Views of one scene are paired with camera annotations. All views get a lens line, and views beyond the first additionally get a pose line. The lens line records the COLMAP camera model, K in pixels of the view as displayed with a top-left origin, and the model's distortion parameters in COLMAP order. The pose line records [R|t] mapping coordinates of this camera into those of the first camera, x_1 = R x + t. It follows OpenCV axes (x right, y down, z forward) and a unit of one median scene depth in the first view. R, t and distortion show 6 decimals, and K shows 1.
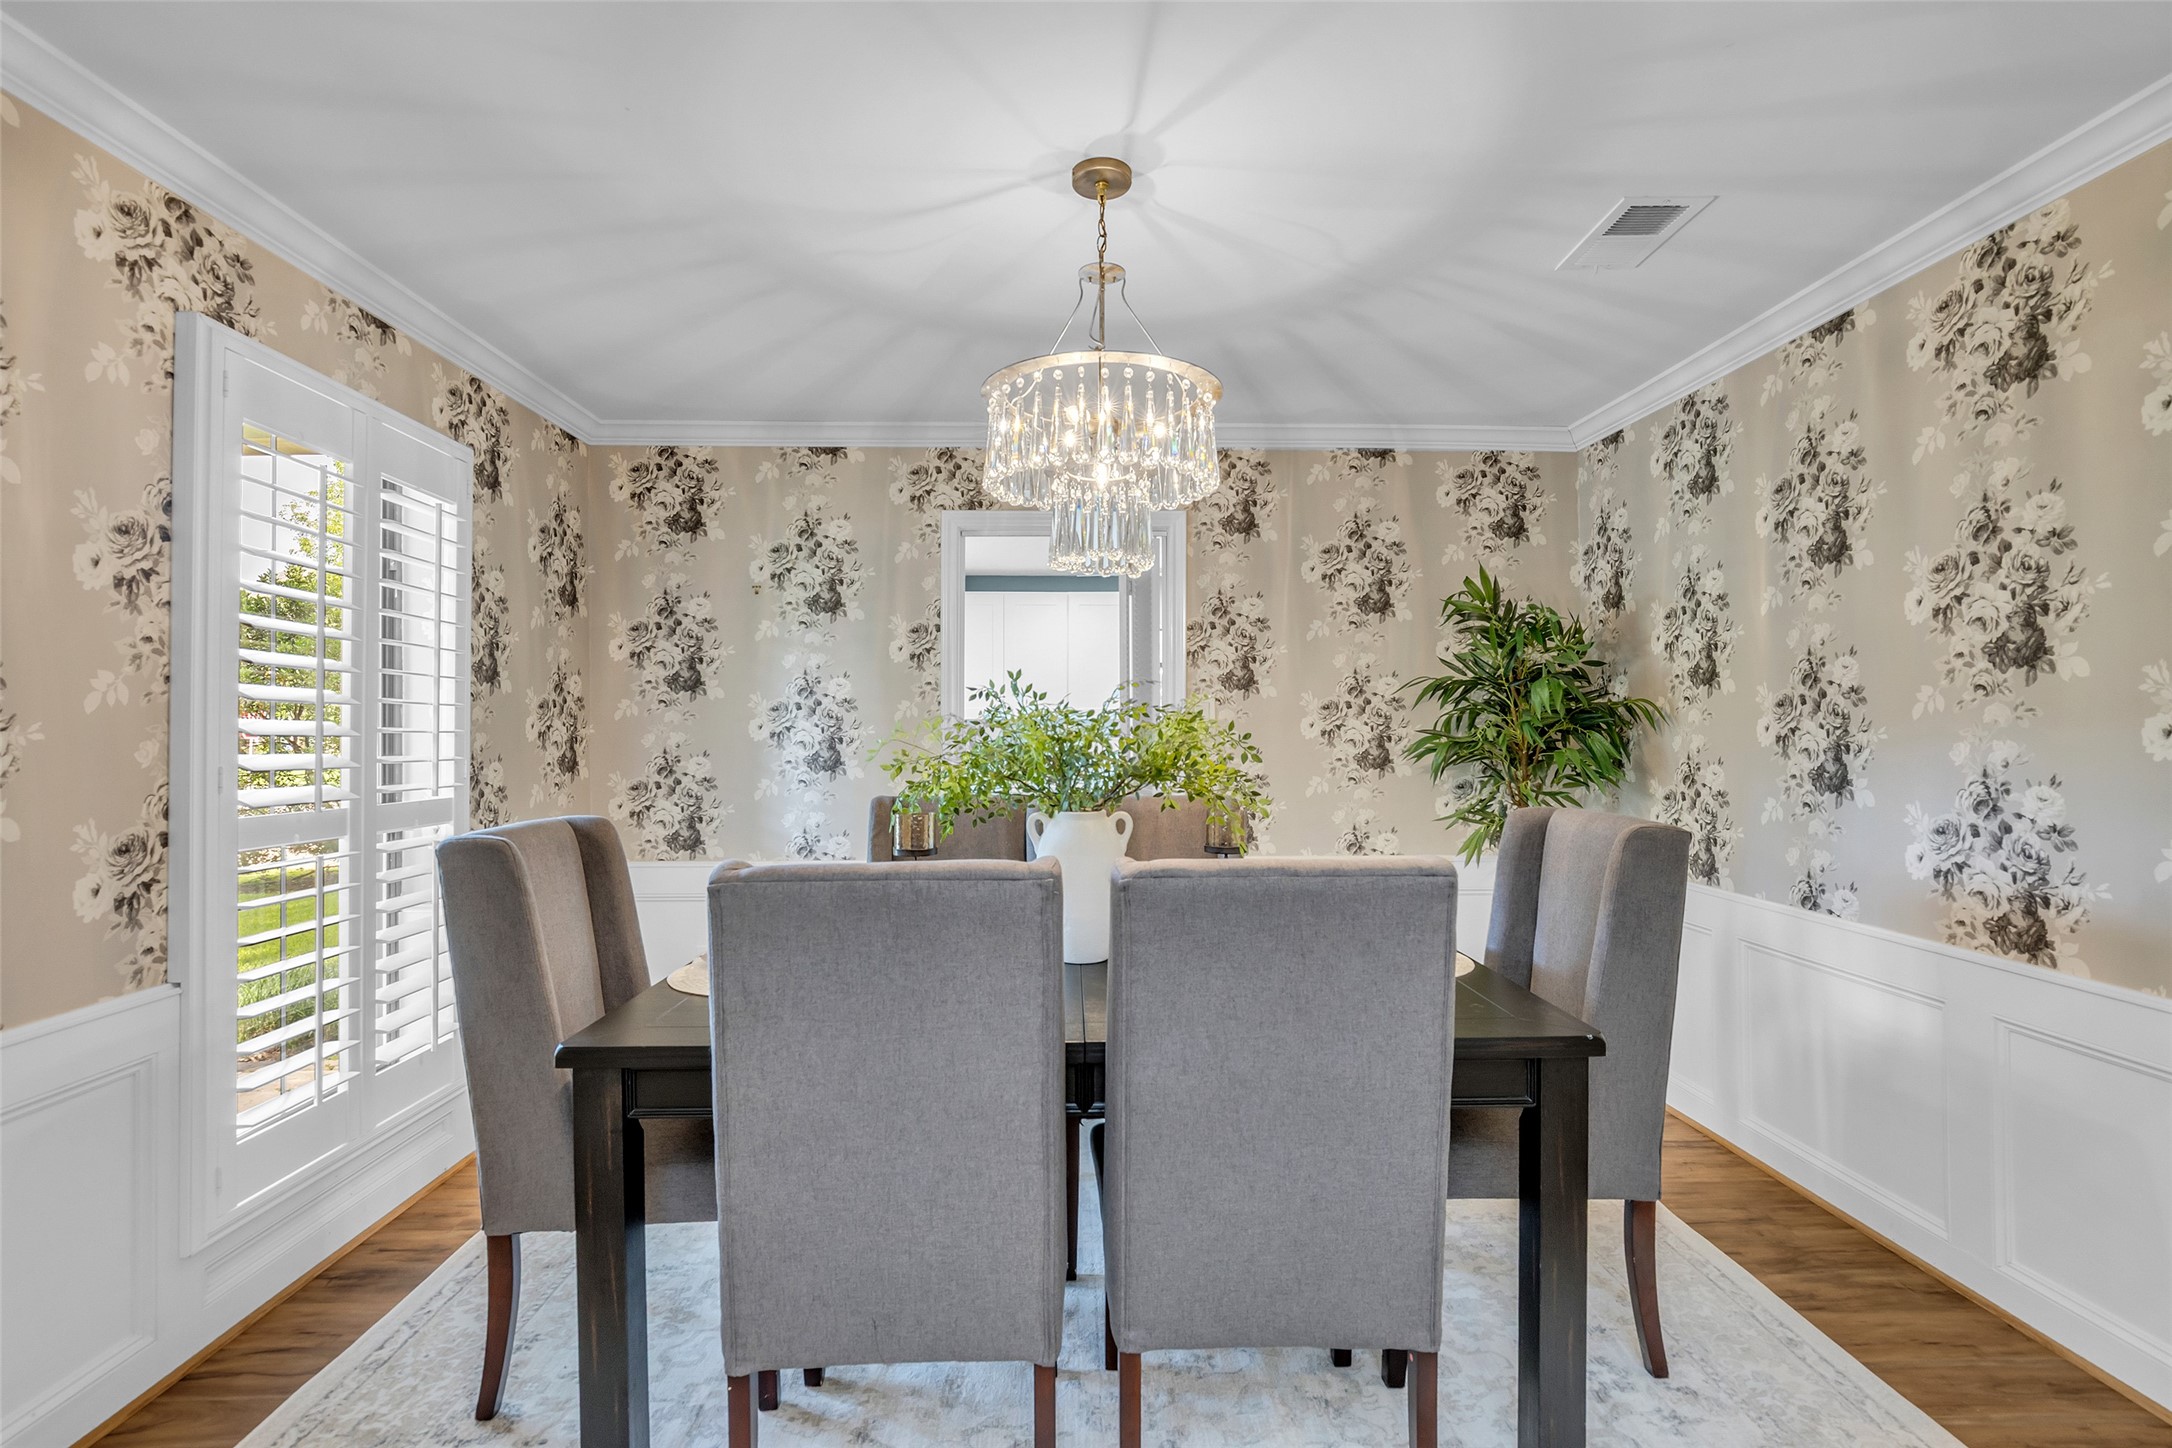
lens RADIAL K [[1002.2, 0, 1081.0], [0, 1002.2, 727.2], [0, 0, 1]] dist [-0.009204, -0.000179]
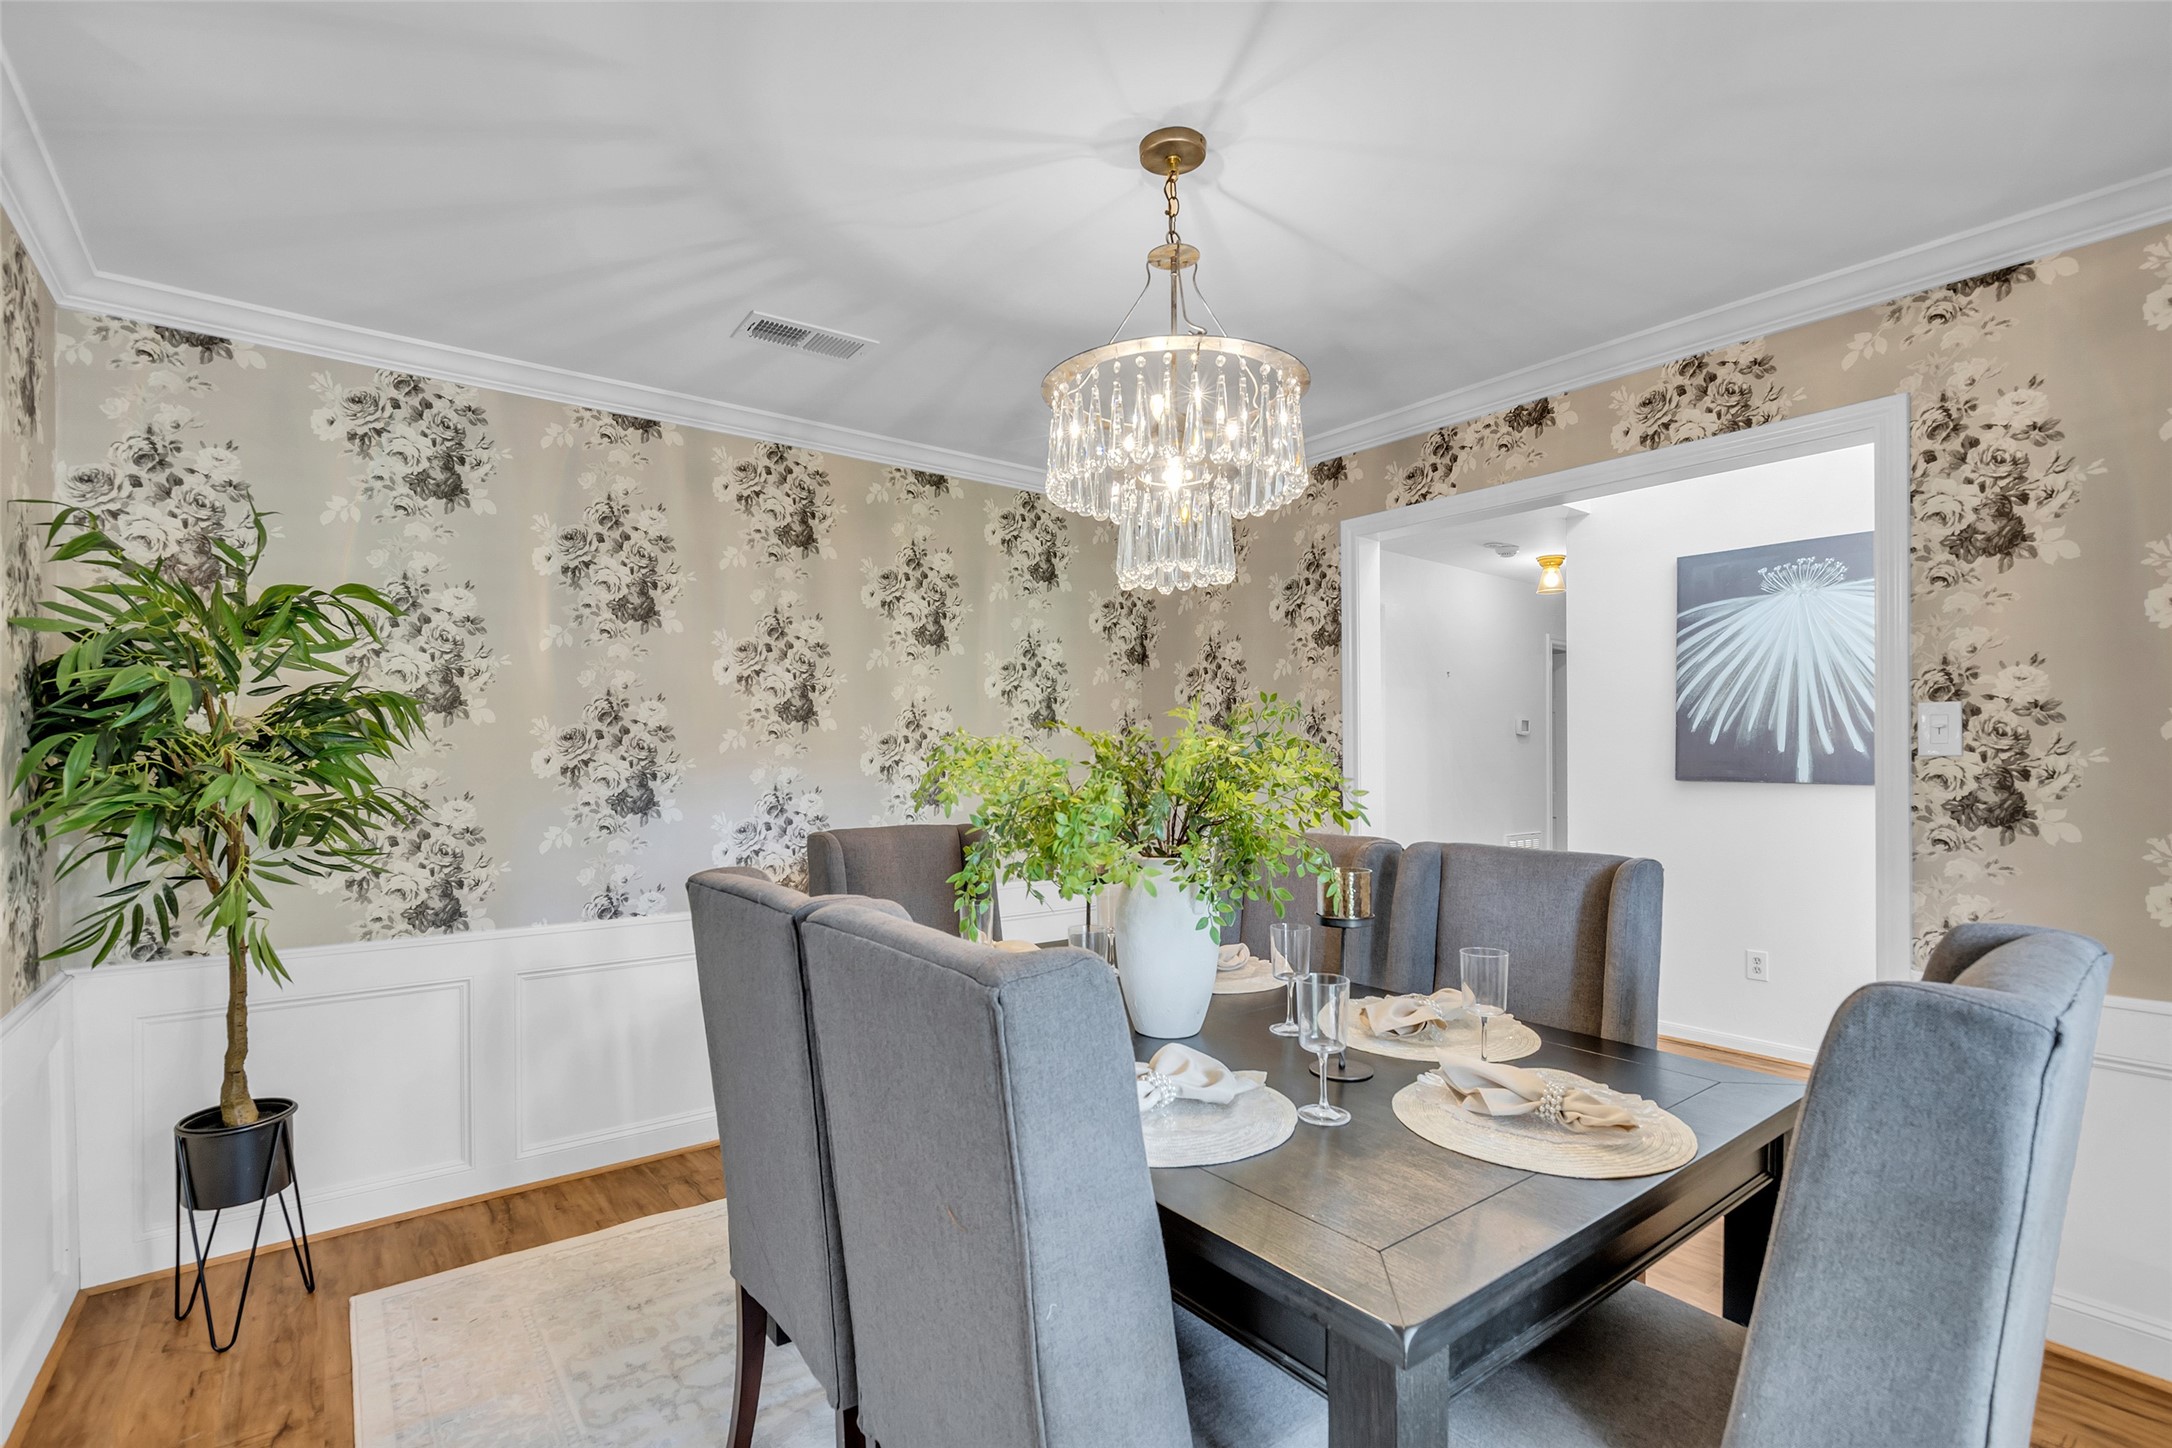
lens RADIAL K [[1002.2, 0, 1081.0], [0, 1002.2, 727.2], [0, 0, 1]] dist [-0.009204, -0.000179]
pose [[-0.585841, 0.016162, 0.810265, -0.585645], [-0.004021, 0.999731, -0.022848, -0.013914], [-0.810416, -0.016643, -0.585618, 1.410784]]
